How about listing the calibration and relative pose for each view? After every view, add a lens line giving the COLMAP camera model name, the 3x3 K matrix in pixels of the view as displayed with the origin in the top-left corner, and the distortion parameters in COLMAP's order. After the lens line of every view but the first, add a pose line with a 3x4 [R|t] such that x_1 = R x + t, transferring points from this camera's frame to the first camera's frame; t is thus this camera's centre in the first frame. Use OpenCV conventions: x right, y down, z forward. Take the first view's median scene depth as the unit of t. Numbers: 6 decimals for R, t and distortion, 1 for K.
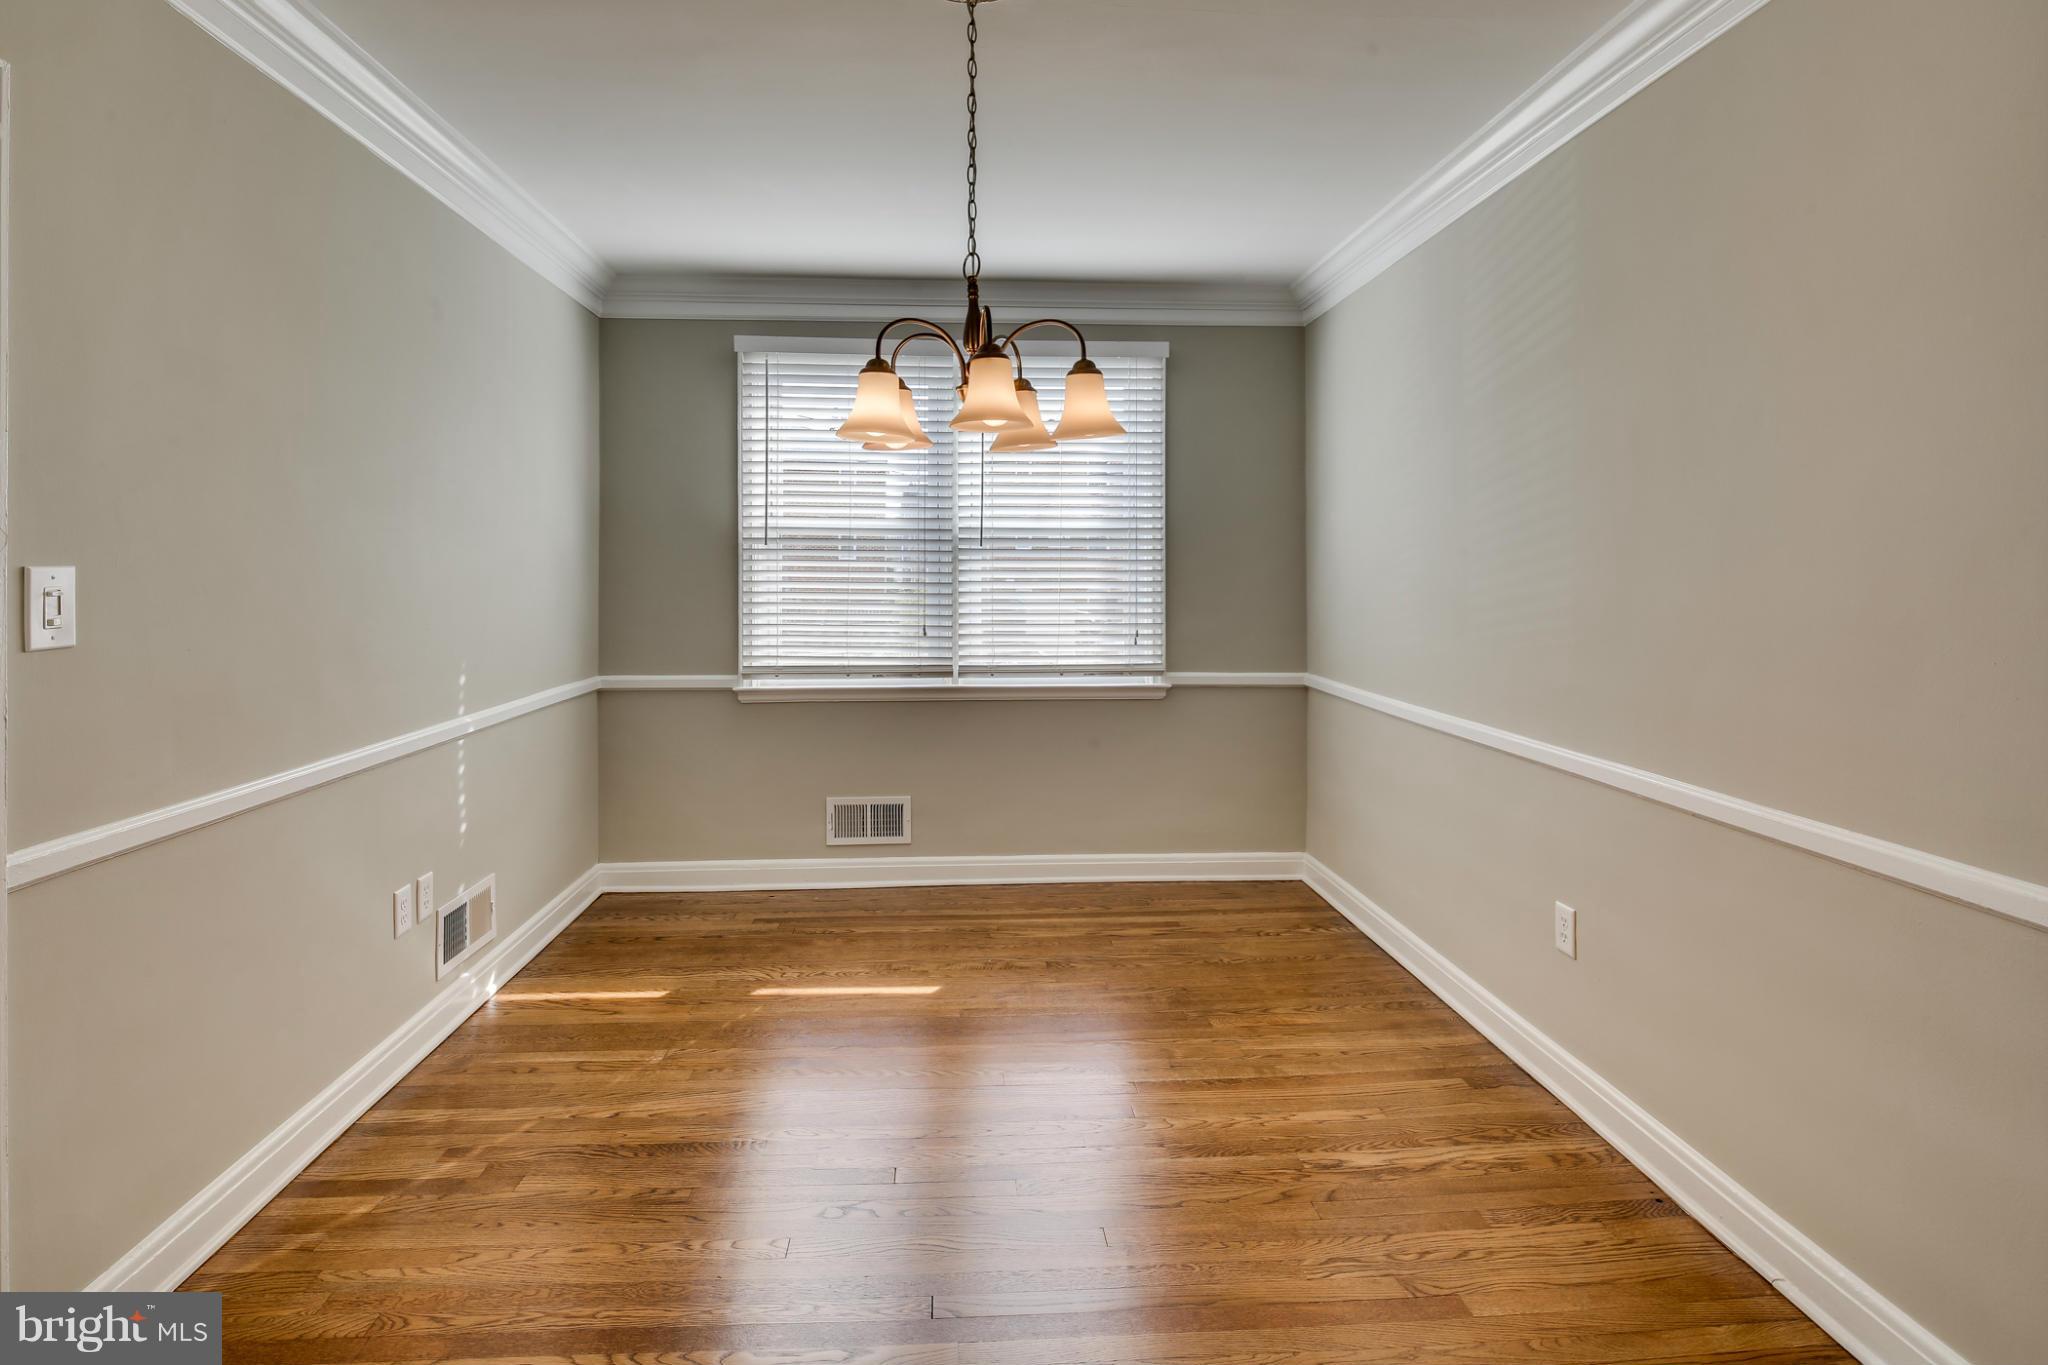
lens RADIAL K [[1014.4, 0, 1007.5], [0, 1014.4, 567.2], [0, 0, 1]] dist [0.008808, -0.005670]
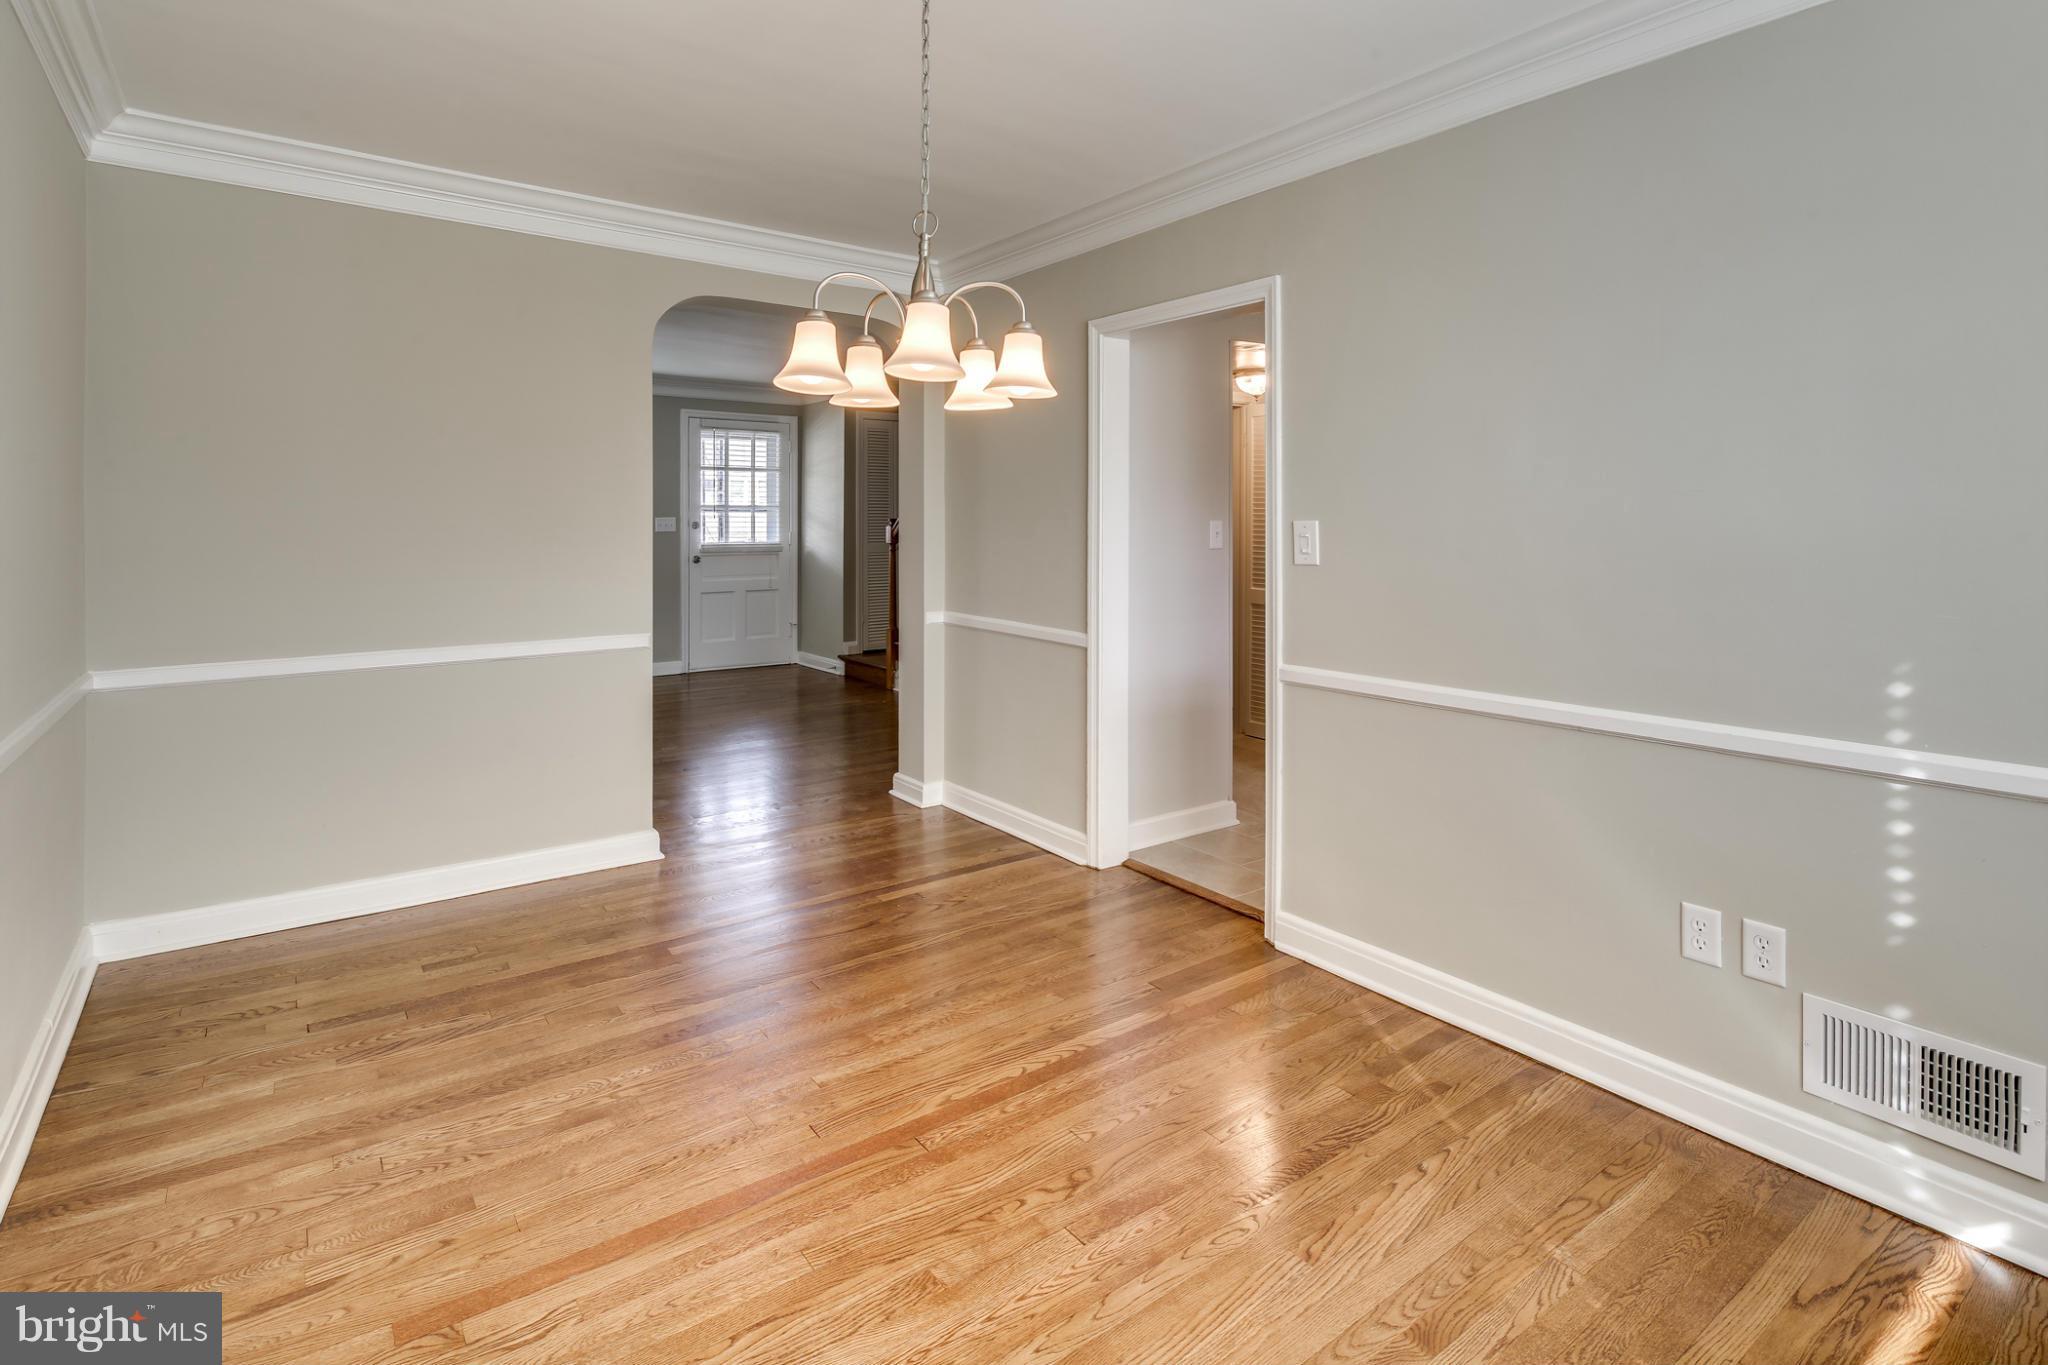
lens RADIAL K [[1014.4, 0, 1009.7], [0, 1014.4, 518.8], [0, 0, 1]] dist [0.008808, -0.005670]
pose [[-0.844050, -0.002090, -0.536261, 0.222557], [0.002934, 0.999959, -0.008516, 0.004761], [0.536257, -0.008761, -0.844009, 0.964707]]
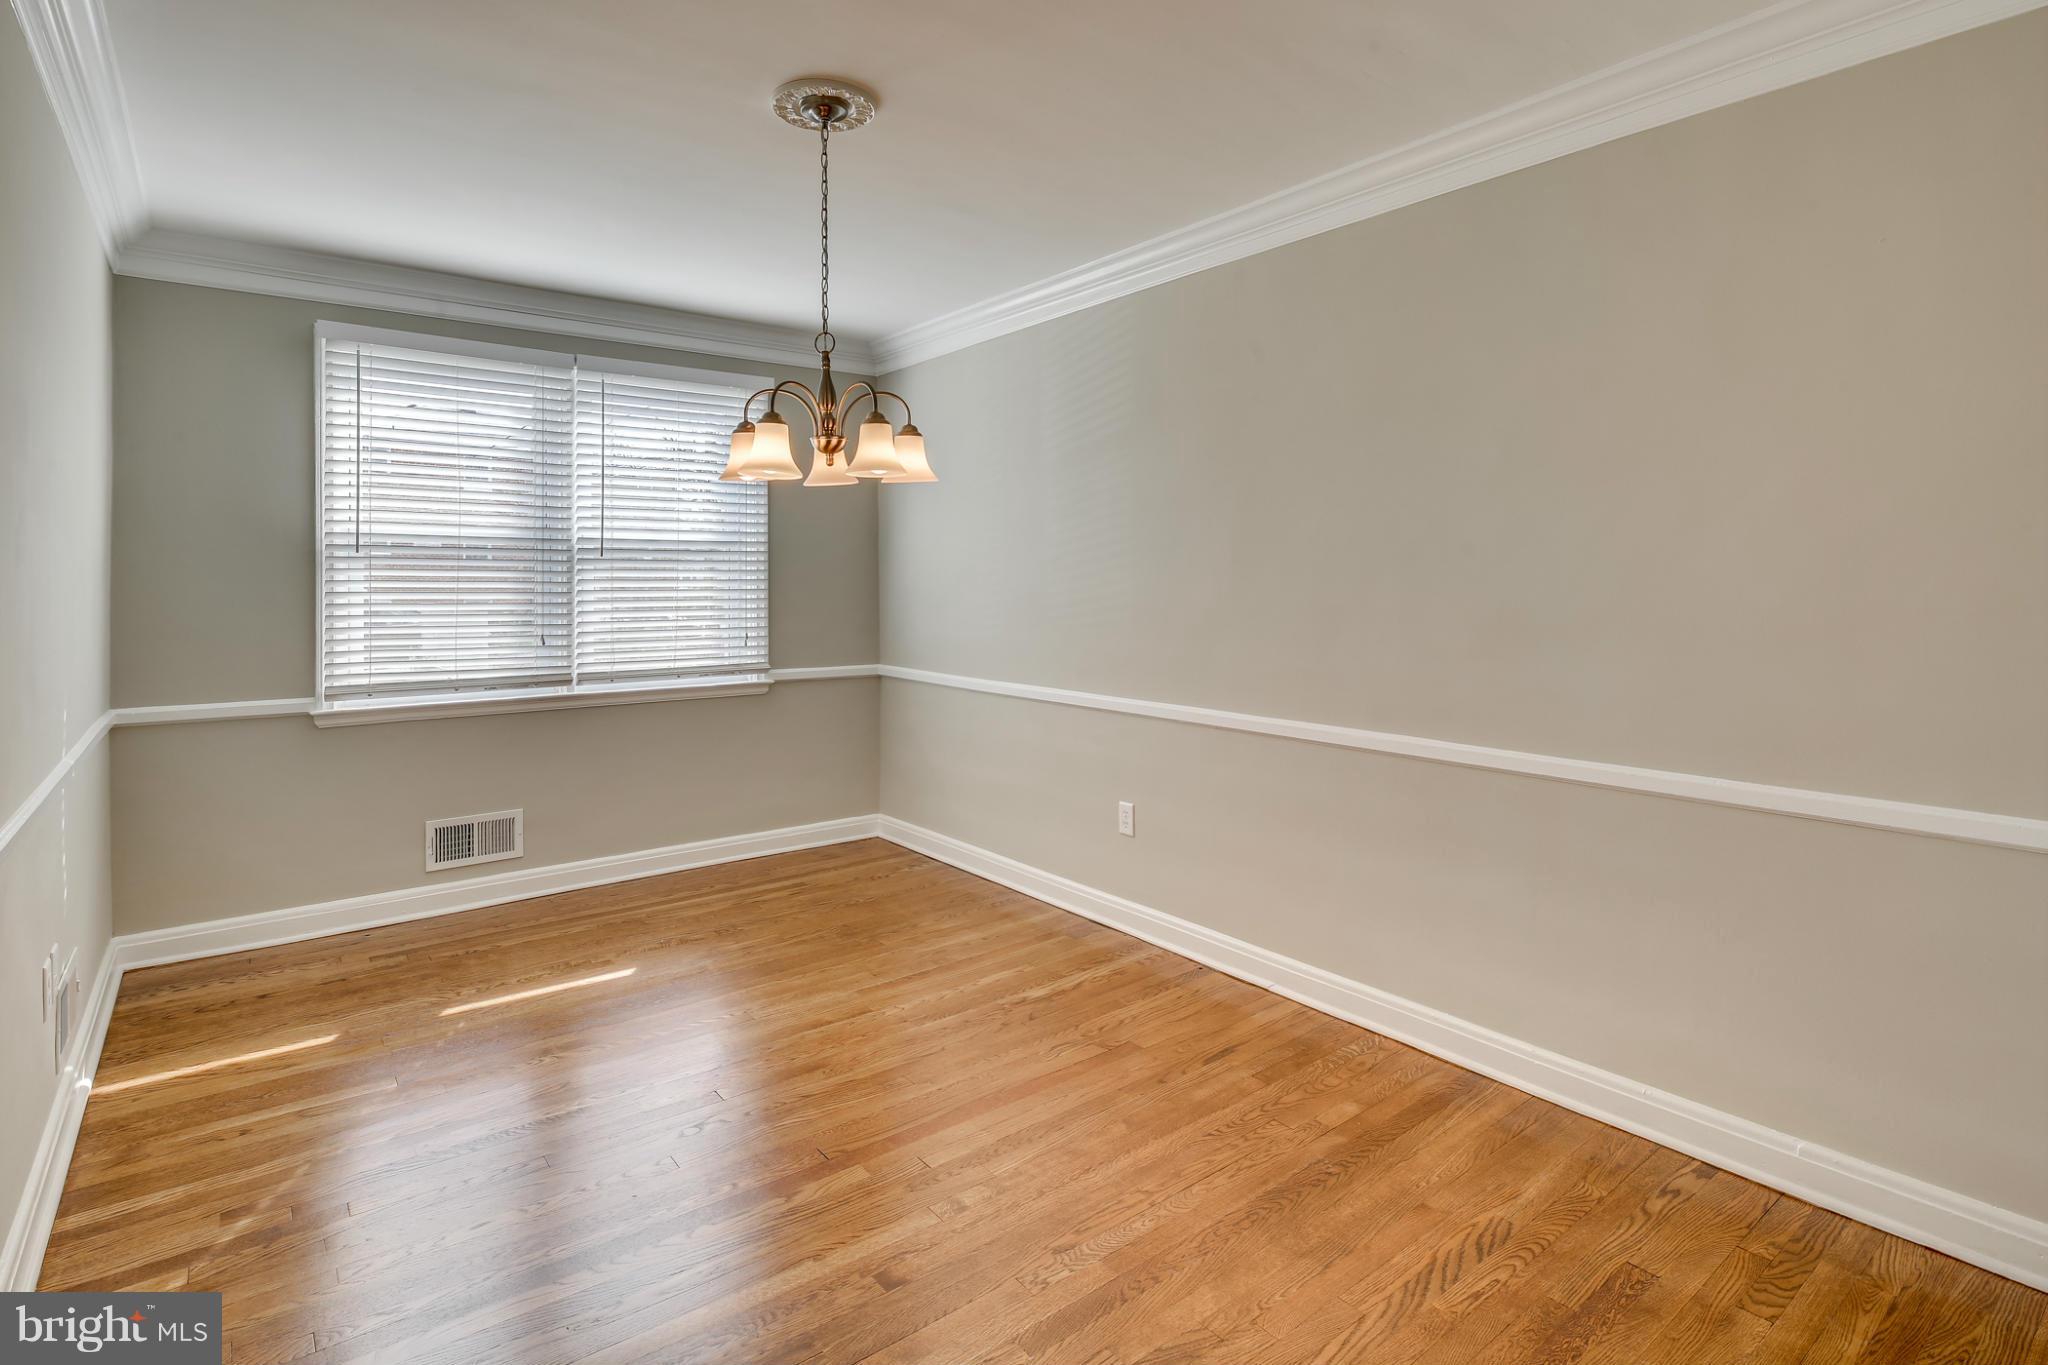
lens RADIAL K [[1014.4, 0, 1007.7], [0, 1014.4, 570.3], [0, 0, 1]] dist [0.008808, -0.005670]
pose [[0.829368, 0.002672, 0.558696, -0.281160], [-0.000606, 0.999992, -0.003883, -0.003064], [-0.558702, 0.002882, 0.829363, -0.093614]]
